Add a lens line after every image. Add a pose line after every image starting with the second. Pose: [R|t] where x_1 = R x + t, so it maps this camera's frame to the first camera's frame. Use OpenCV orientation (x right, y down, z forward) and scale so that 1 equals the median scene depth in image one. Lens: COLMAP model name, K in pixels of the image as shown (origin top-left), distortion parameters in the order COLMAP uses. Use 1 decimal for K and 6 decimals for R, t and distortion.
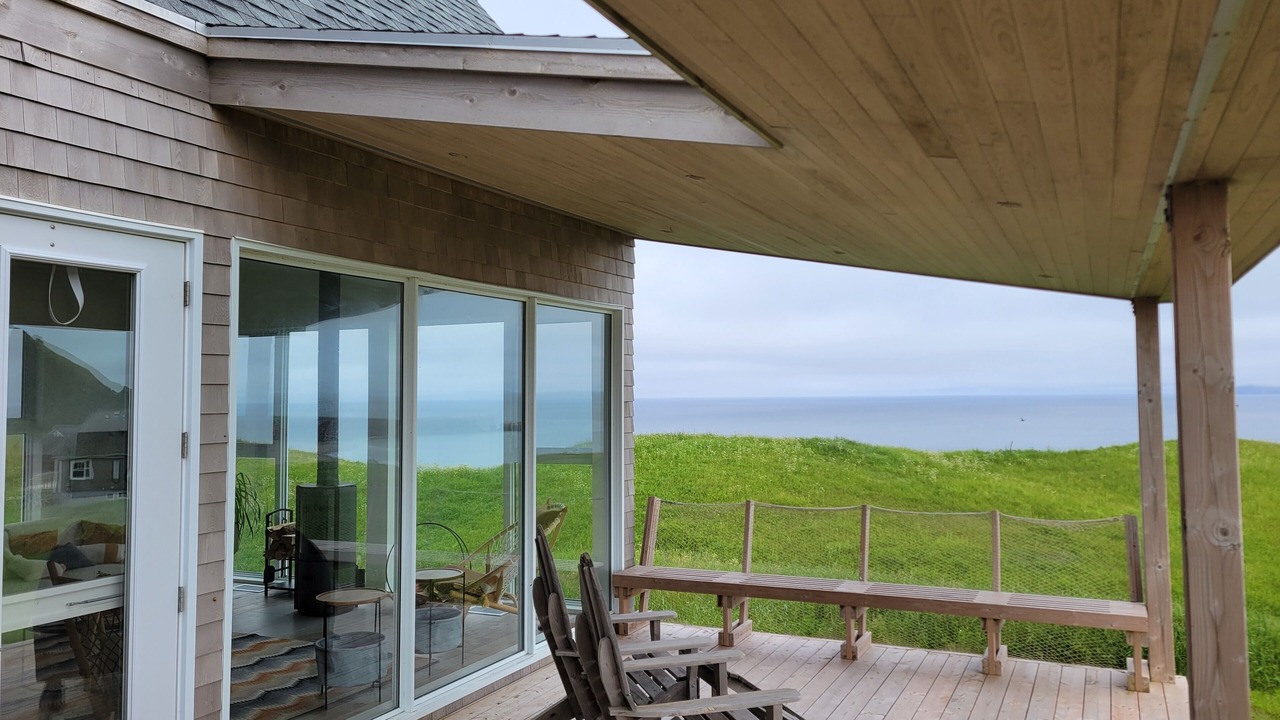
lens RADIAL K [[979.7, 0, 651.4], [0, 979.7, 357.6], [0, 0, 1]] dist [0.070837, -0.002604]
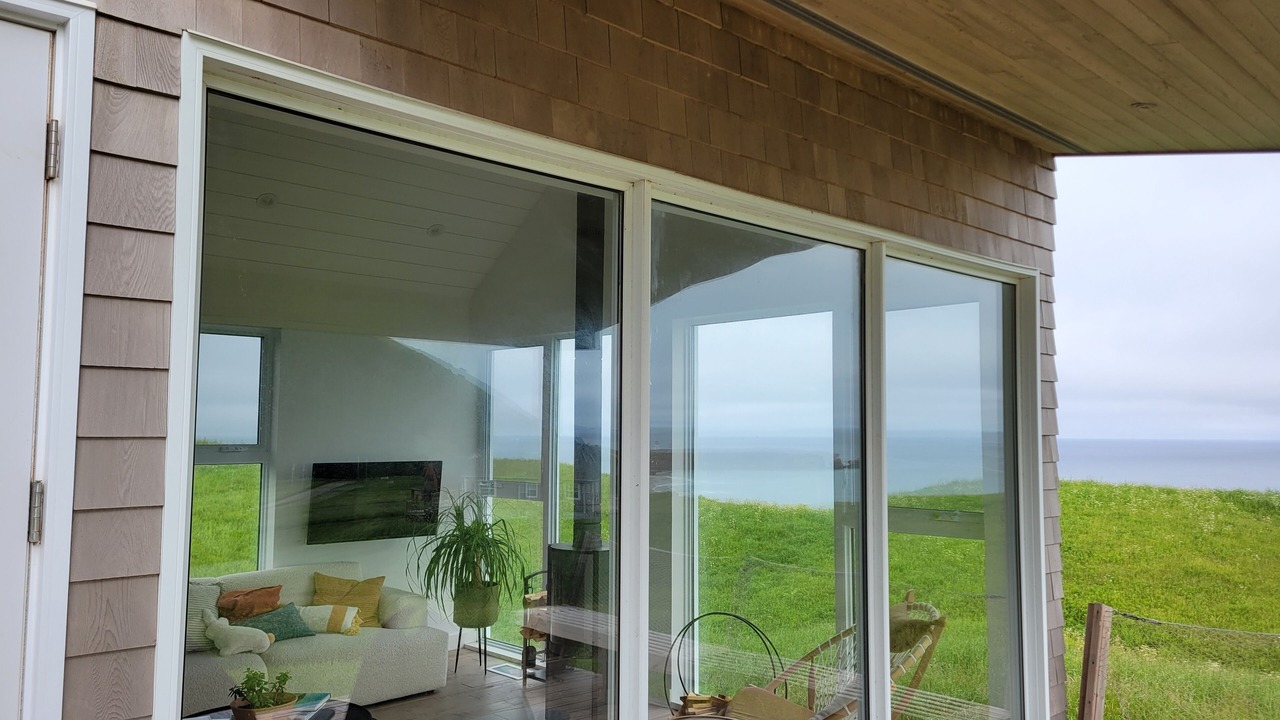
lens RADIAL K [[979.7, 0, 652.4], [0, 979.7, 353.0], [0, 0, 1]] dist [0.070837, -0.002604]
pose [[0.941508, -0.014406, -0.336682, -0.045972], [0.000330, 0.999125, -0.041827, 0.020811], [0.336990, 0.039270, 0.940689, 0.367083]]
